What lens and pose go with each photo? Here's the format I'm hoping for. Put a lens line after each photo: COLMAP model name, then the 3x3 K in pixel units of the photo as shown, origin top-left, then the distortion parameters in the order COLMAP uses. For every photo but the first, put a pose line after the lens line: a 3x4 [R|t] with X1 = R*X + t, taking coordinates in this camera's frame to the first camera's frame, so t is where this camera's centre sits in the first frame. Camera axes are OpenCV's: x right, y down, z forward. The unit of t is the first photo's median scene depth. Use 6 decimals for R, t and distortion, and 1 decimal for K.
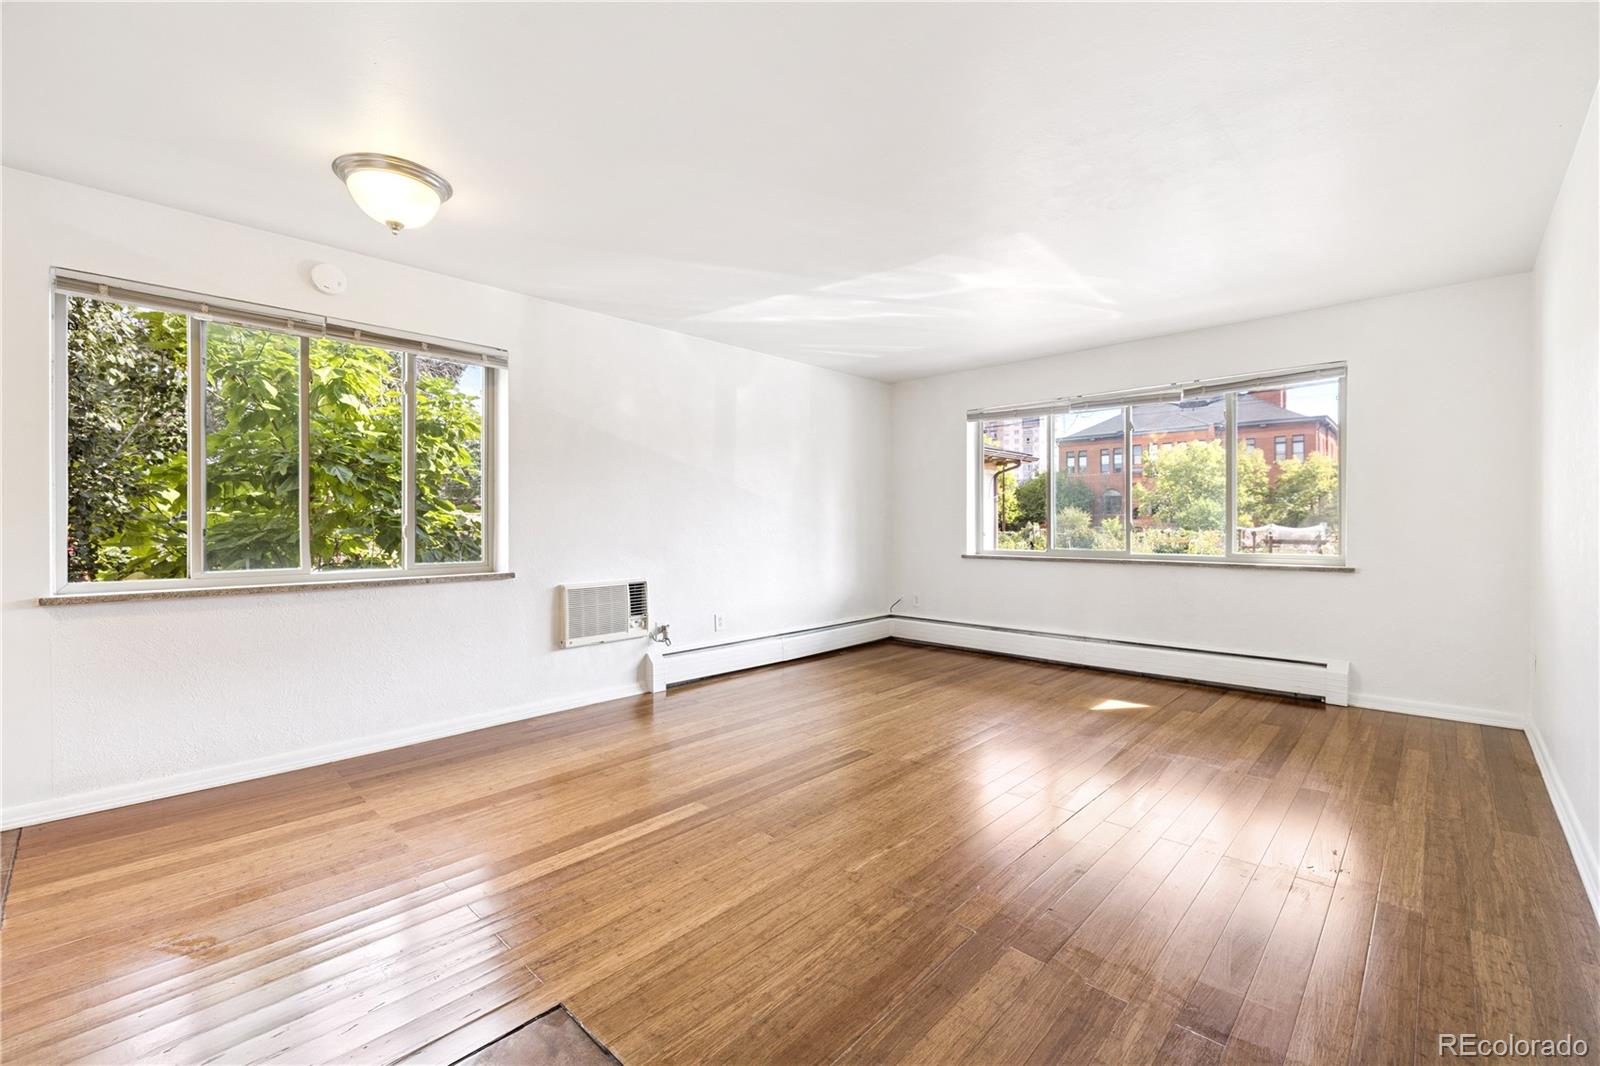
lens RADIAL K [[686.7, 0, 792.2], [0, 686.7, 523.9], [0, 0, 1]] dist [0.001739, 0.000068]
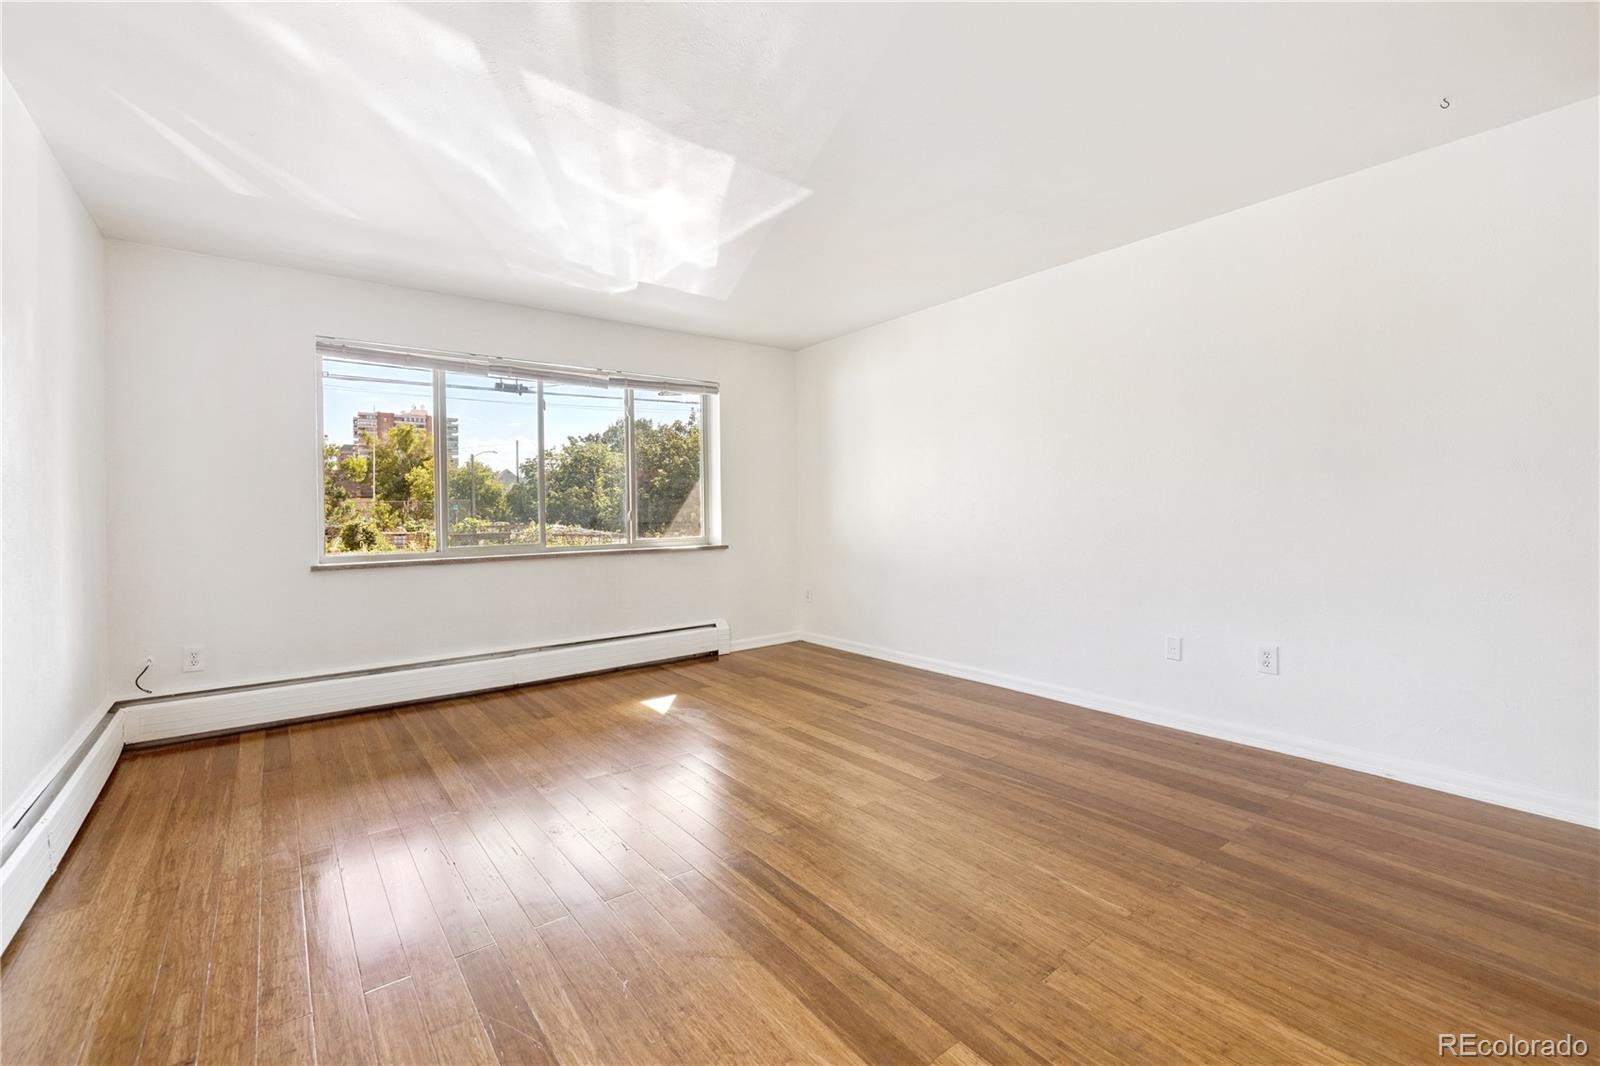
lens RADIAL K [[672.2, 0, 800.6], [0, 672.2, 500.6], [0, 0, 1]] dist [0.002476, 0.000435]
pose [[0.140446, 0.016989, 0.989943, -0.620679], [0.011164, 0.999762, -0.018742, 0.003149], [-0.990025, 0.013684, 0.140223, 0.979995]]
